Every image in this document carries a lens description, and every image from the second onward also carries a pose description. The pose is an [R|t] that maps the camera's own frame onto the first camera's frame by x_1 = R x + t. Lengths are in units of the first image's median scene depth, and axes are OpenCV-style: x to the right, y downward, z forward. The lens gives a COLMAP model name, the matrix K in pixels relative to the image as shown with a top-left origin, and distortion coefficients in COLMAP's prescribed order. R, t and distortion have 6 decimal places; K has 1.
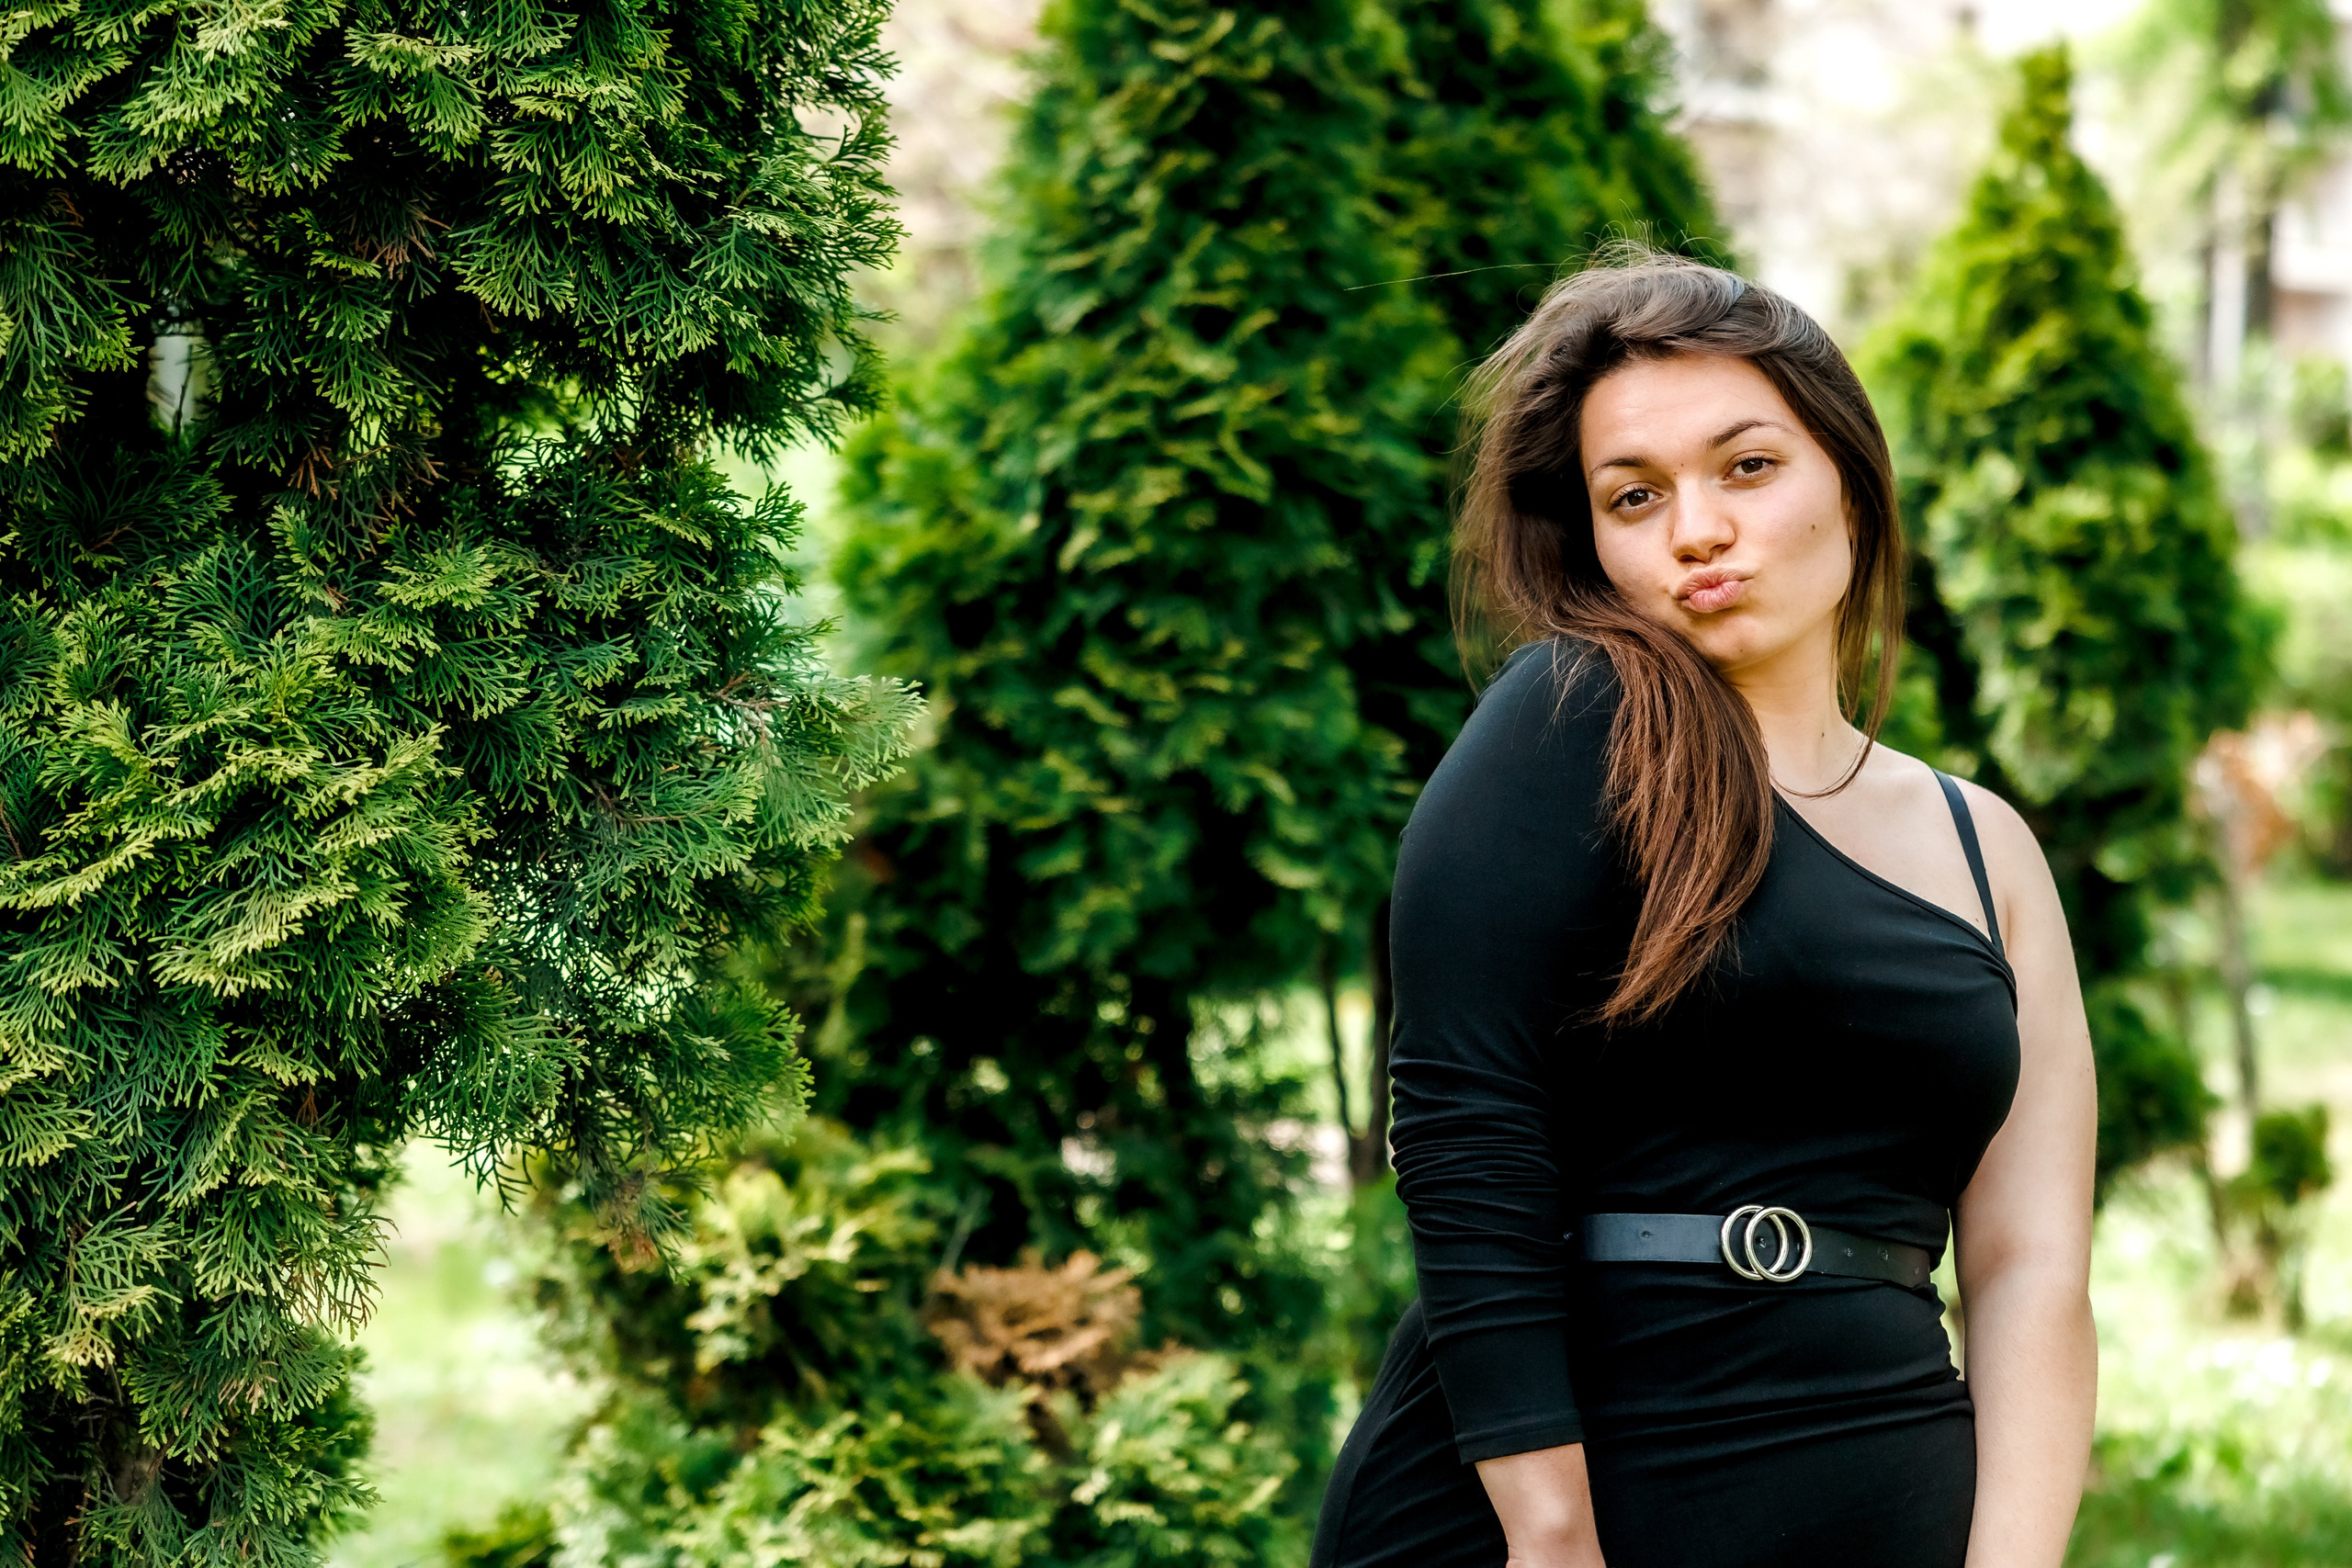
lens RADIAL K [[4572.4, 0, 1163.8], [0, 4572.4, 791.7], [0, 0, 1]] dist [0.122333, -0.524076]
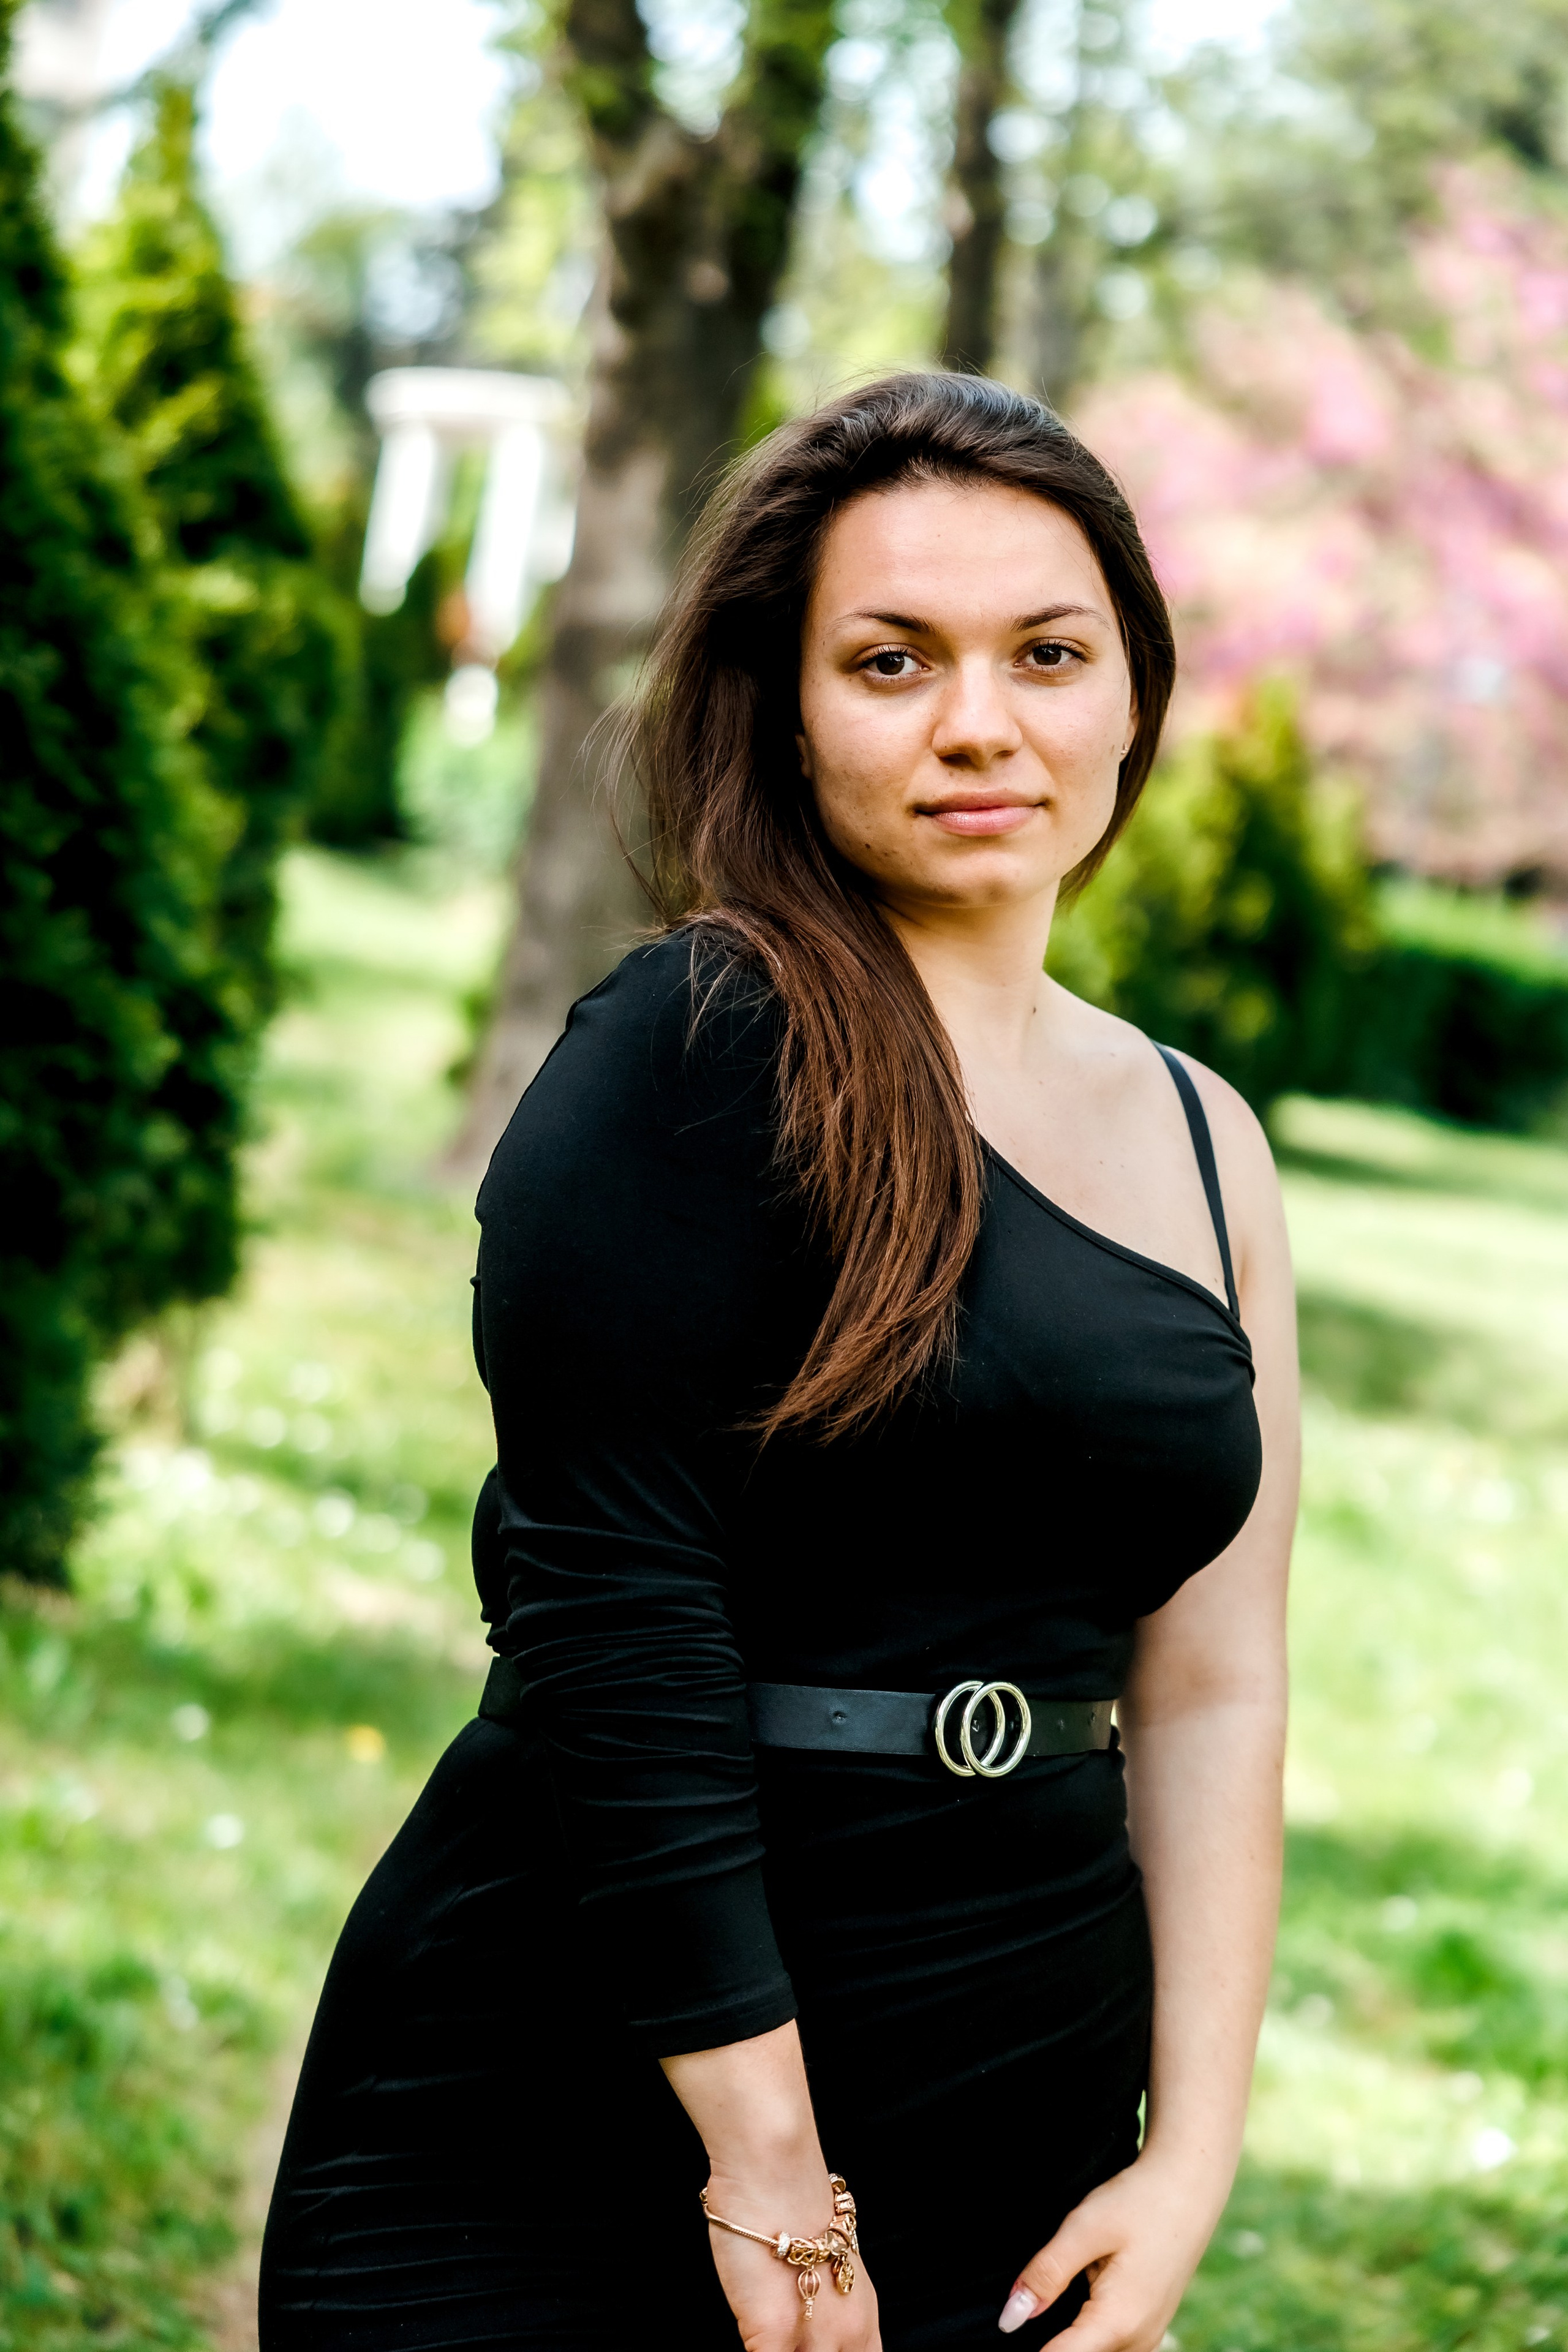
lens RADIAL K [[4493.5, 0, 783.5], [0, 4493.5, 1139.3], [0, 0, 1]] dist [0.009476, -0.081652]
pose [[0.886799, 0.078547, 0.455431, -0.174834], [-0.113627, 0.992259, 0.050118, -0.017791], [-0.447968, -0.096194, 0.888859, 0.225531]]
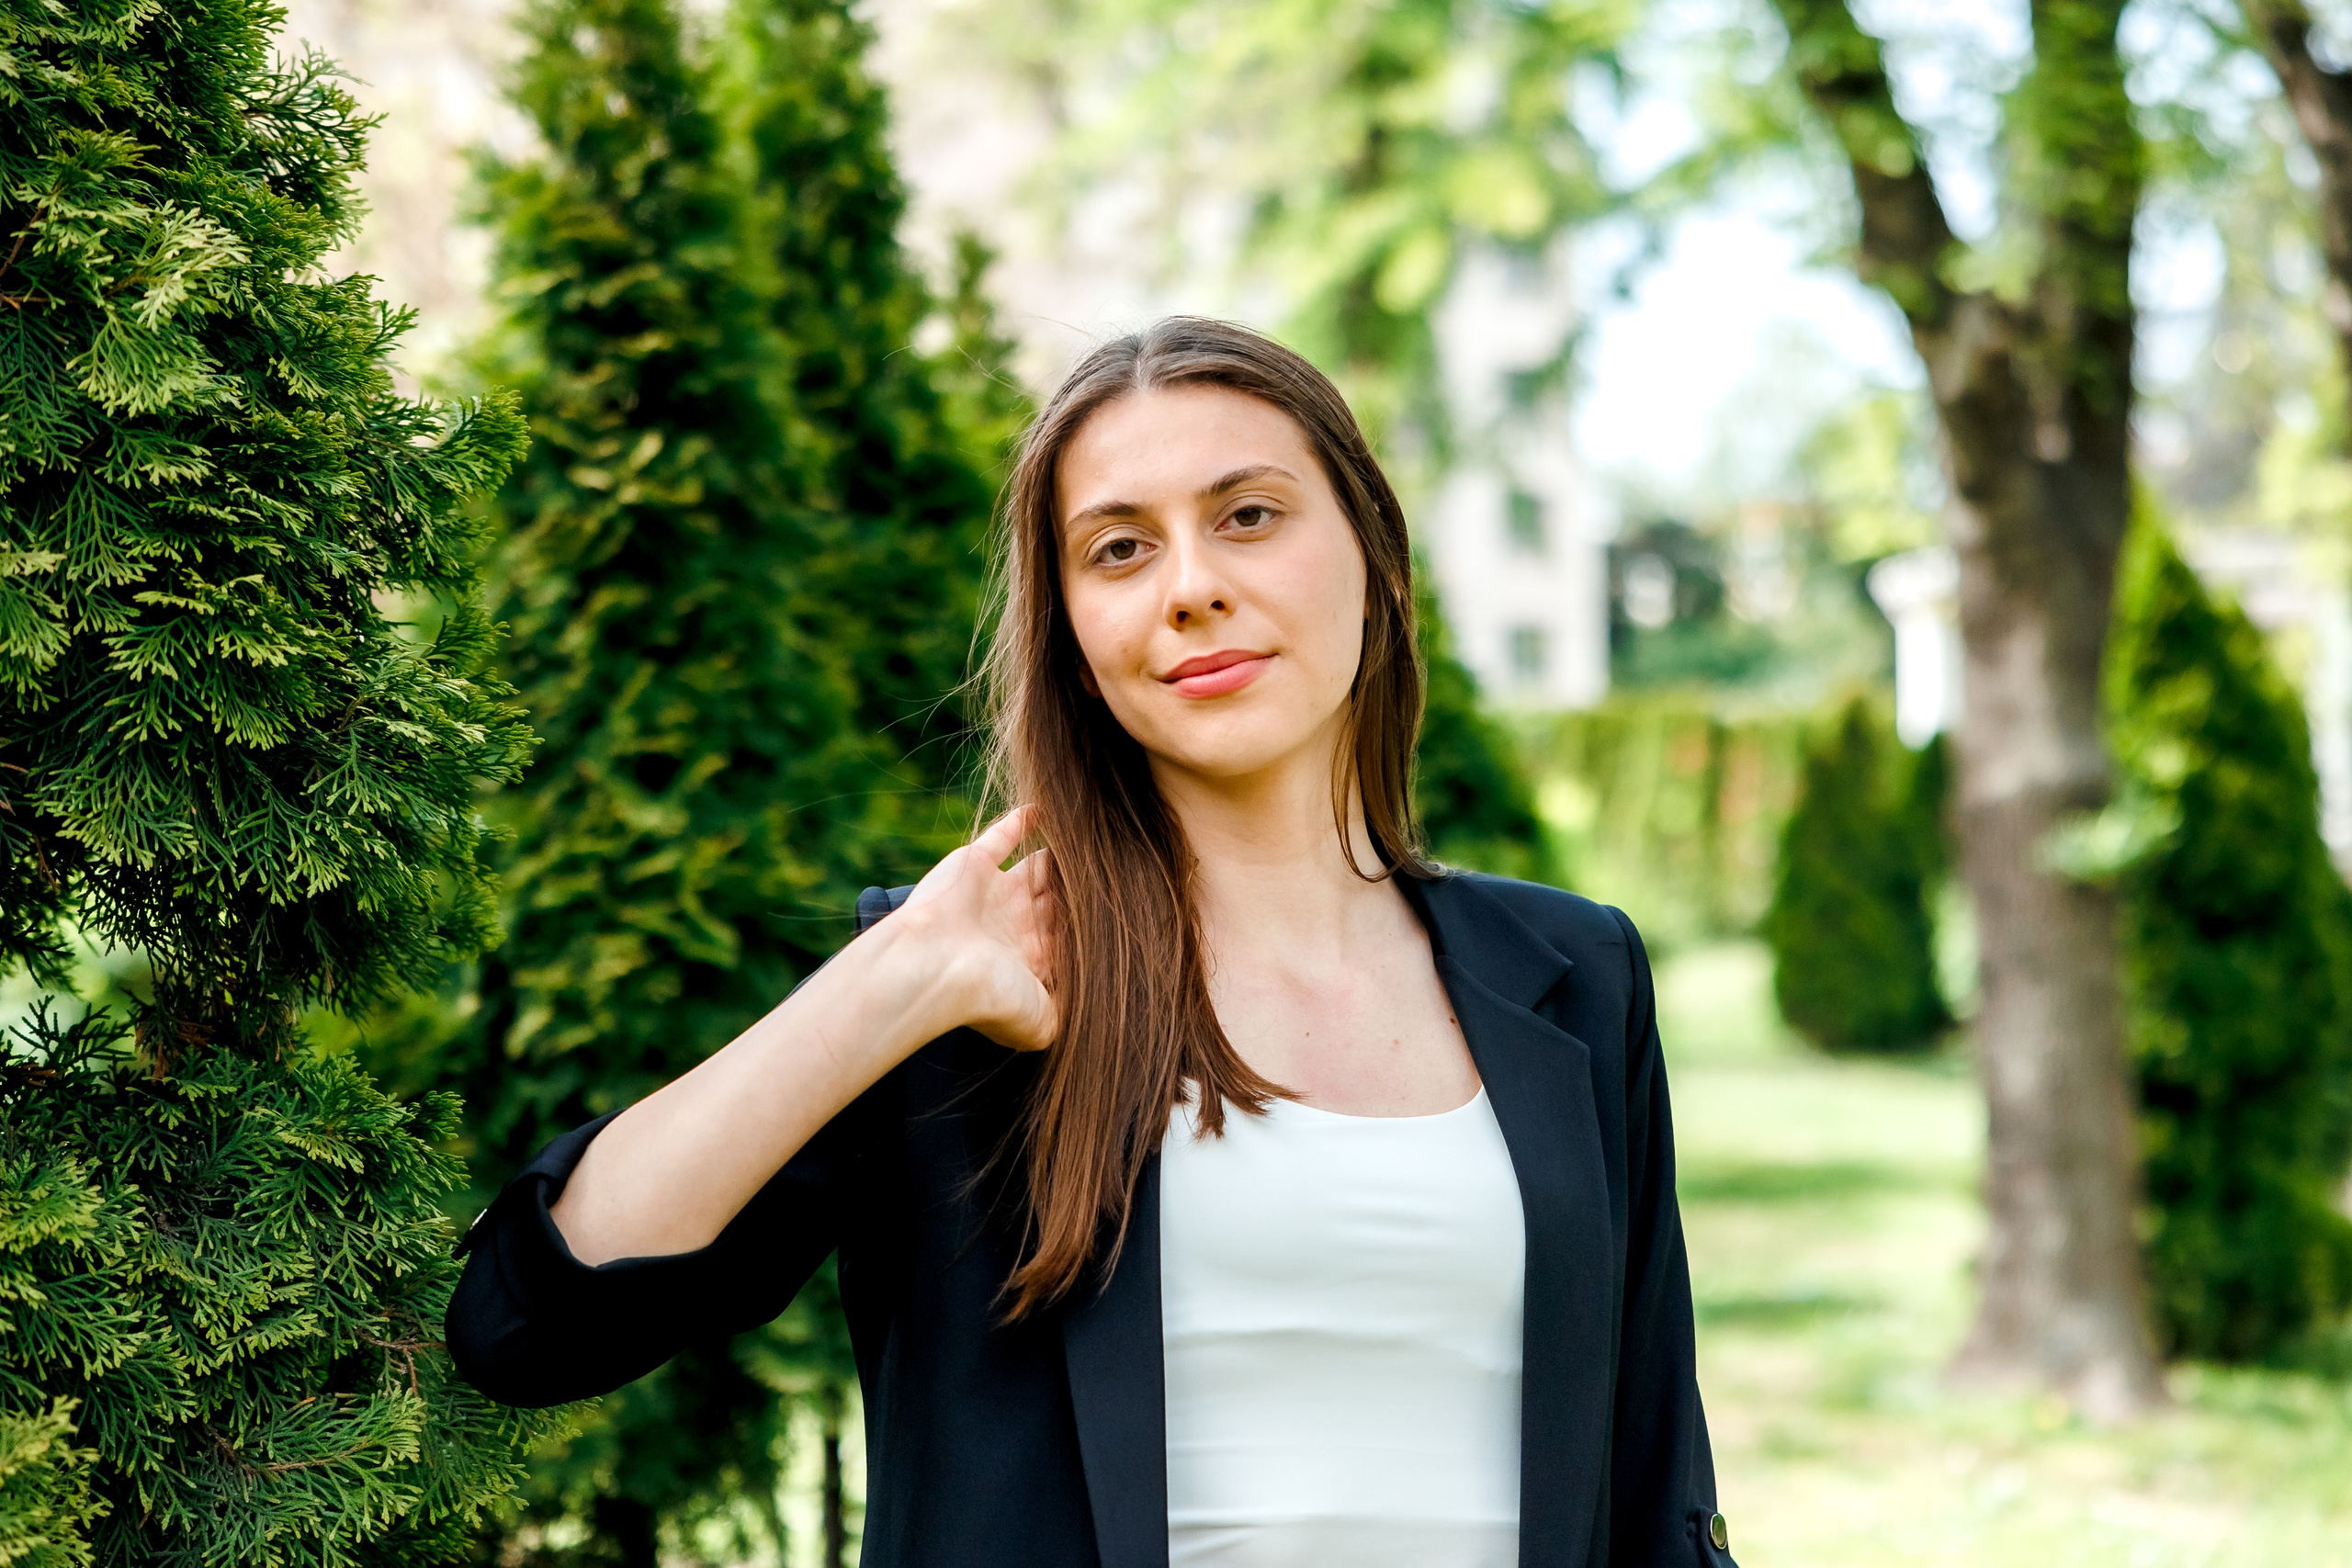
lens RADIAL K [[4599.3, 0, 1245.9], [0, 4599.3, 828.3], [0, 0, 1]] dist [0.013687, 0.399812]
pose [[0.976130, -0.053586, 0.210473, -0.076956], [0.067159, 0.996062, -0.057874, -0.034382], [-0.206543, 0.070628, 0.975885, 0.096097]]
